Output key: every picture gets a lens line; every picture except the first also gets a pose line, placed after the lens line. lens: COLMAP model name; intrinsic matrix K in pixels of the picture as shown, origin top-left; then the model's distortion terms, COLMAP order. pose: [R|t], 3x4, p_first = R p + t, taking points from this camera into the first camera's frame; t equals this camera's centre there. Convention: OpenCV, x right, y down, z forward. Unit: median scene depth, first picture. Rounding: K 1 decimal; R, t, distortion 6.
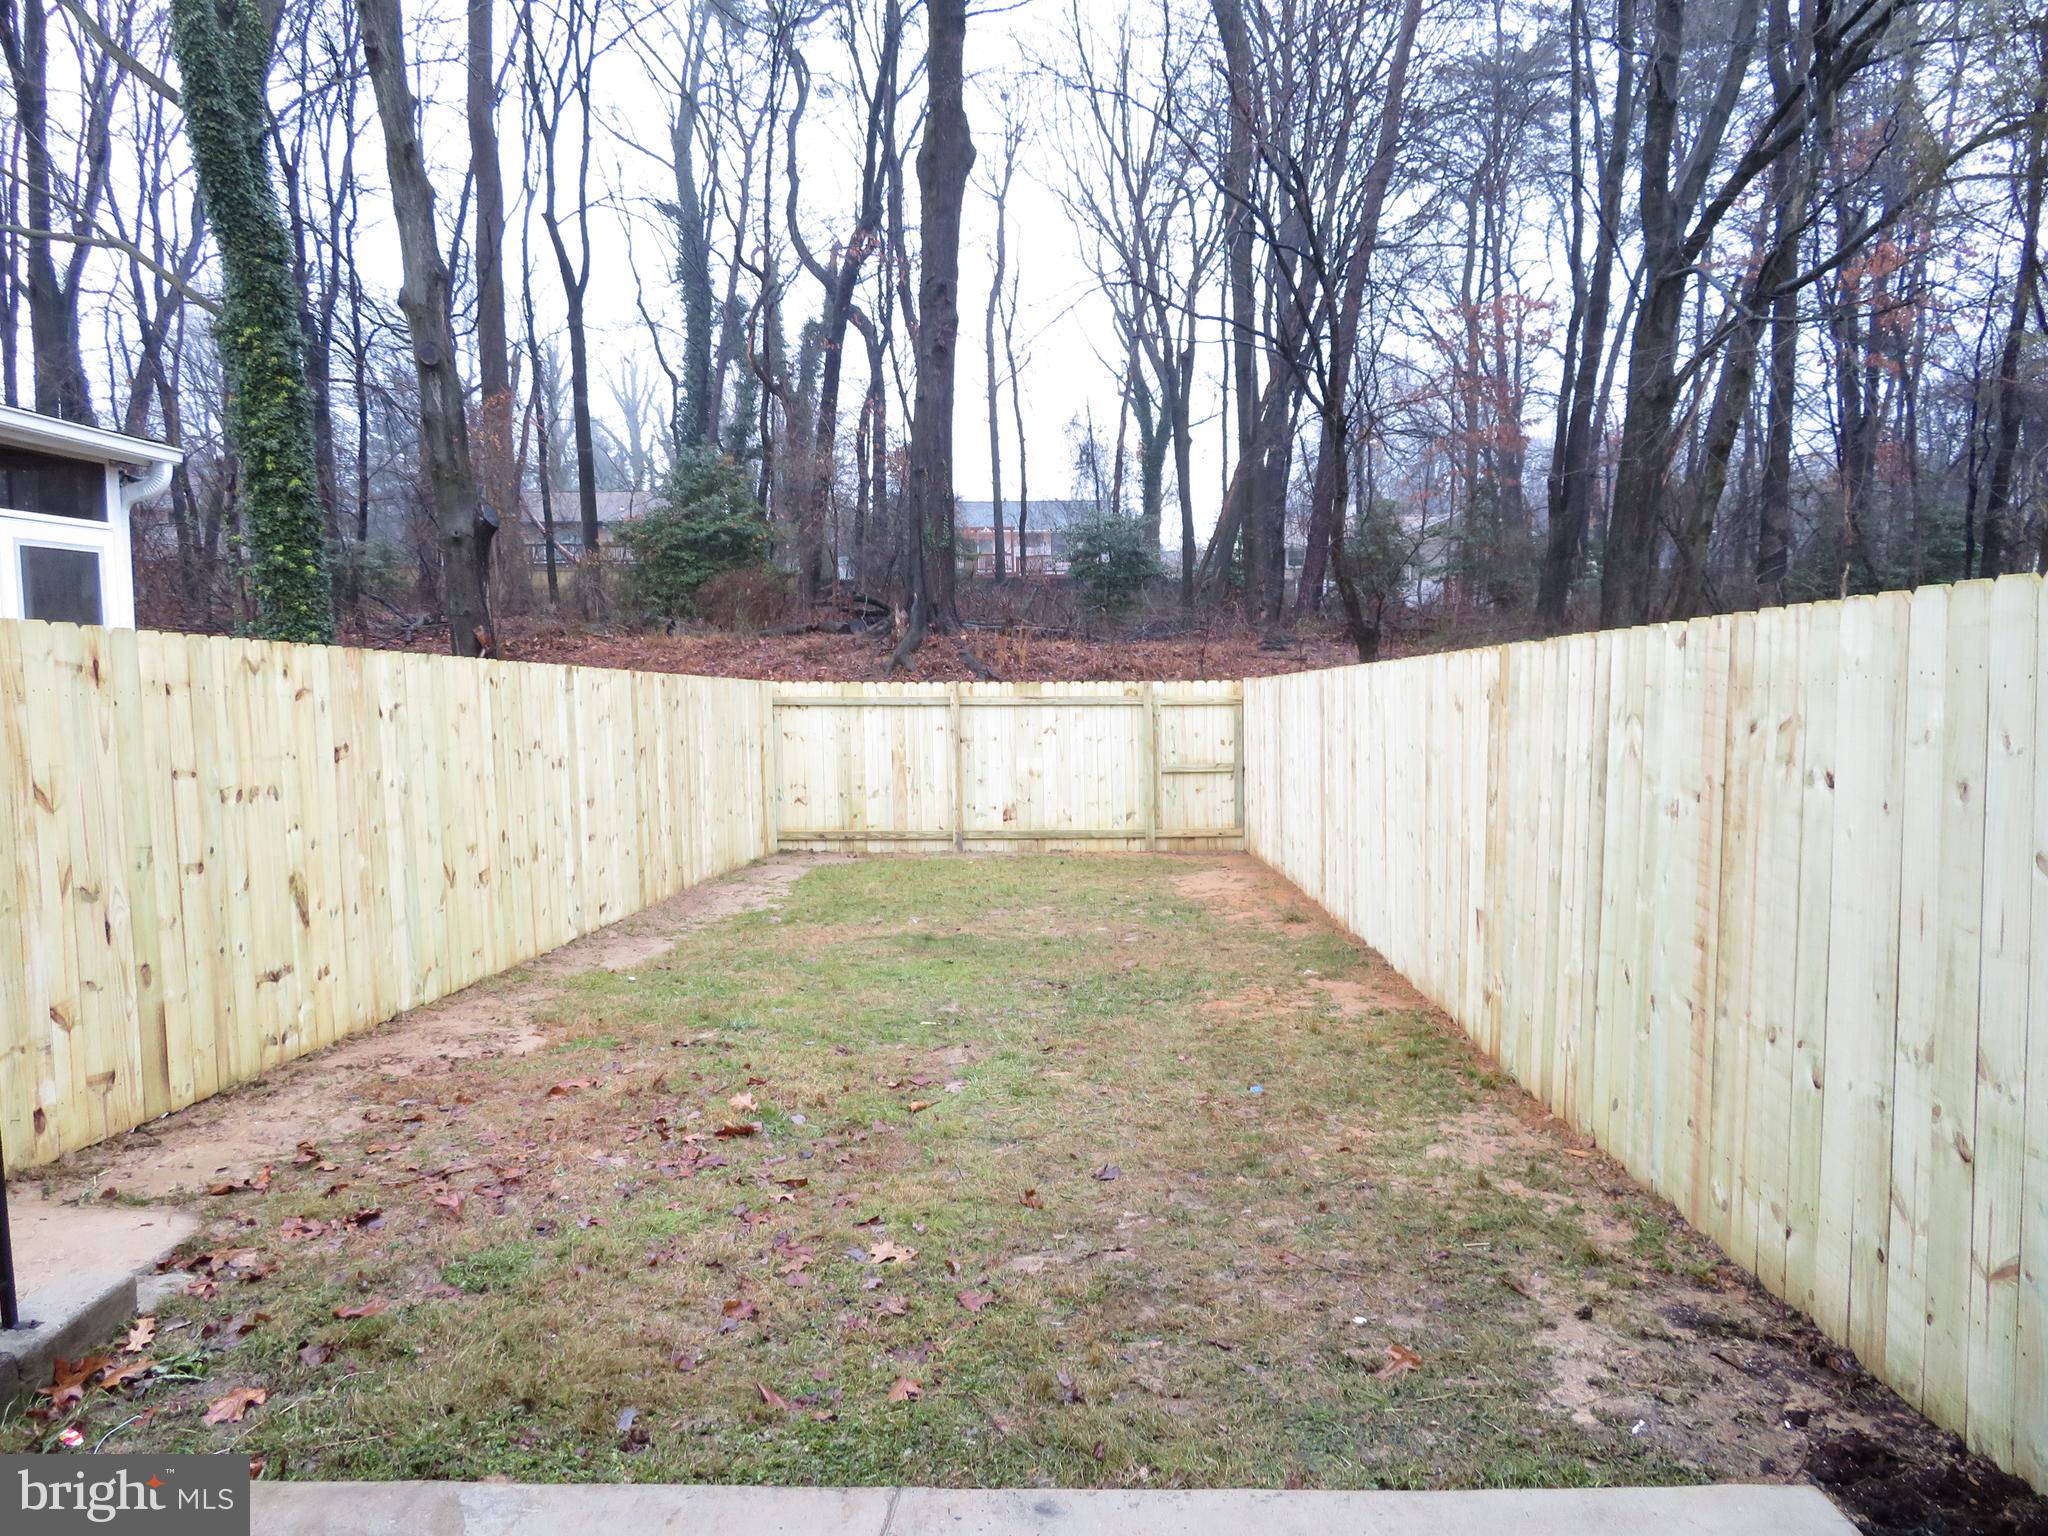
lens RADIAL K [[1461.6, 0, 1015.0], [0, 1461.6, 763.5], [0, 0, 1]] dist [-0.017856, 0.012173]
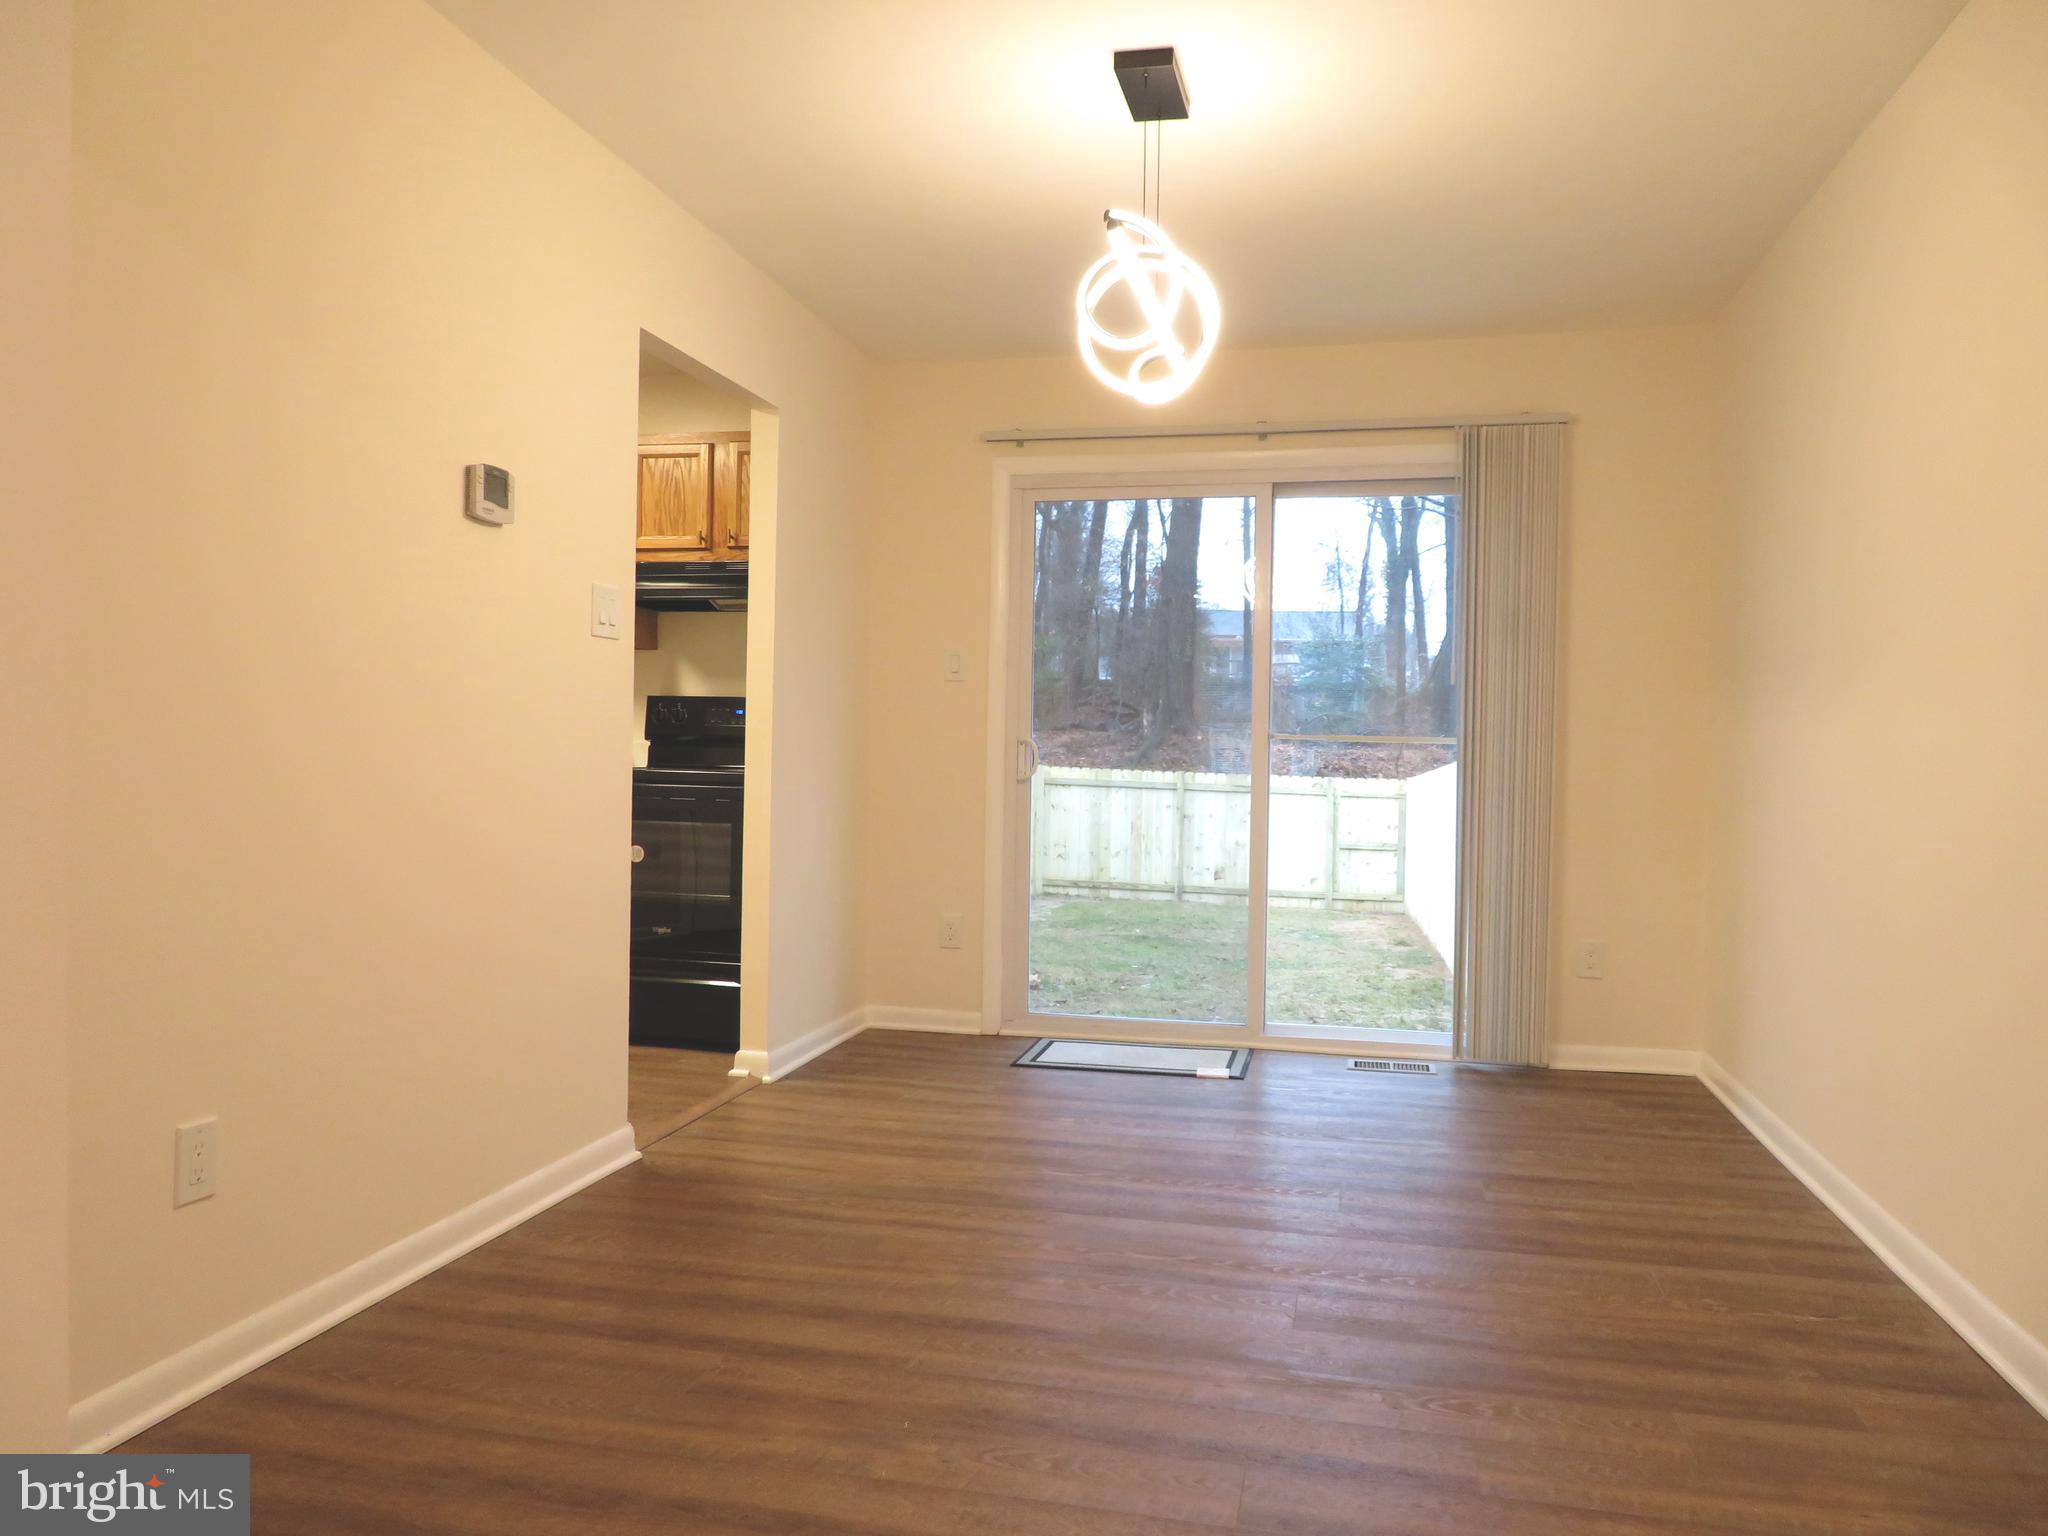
lens RADIAL K [[1461.6, 0, 1015.0], [0, 1461.6, 763.5], [0, 0, 1]] dist [-0.017856, 0.012173]
pose [[0.983983, 0.039387, -0.173854, 0.038734], [-0.050704, 0.996840, -0.061143, 0.024177], [0.170897, 0.068979, 0.982871, -0.312091]]
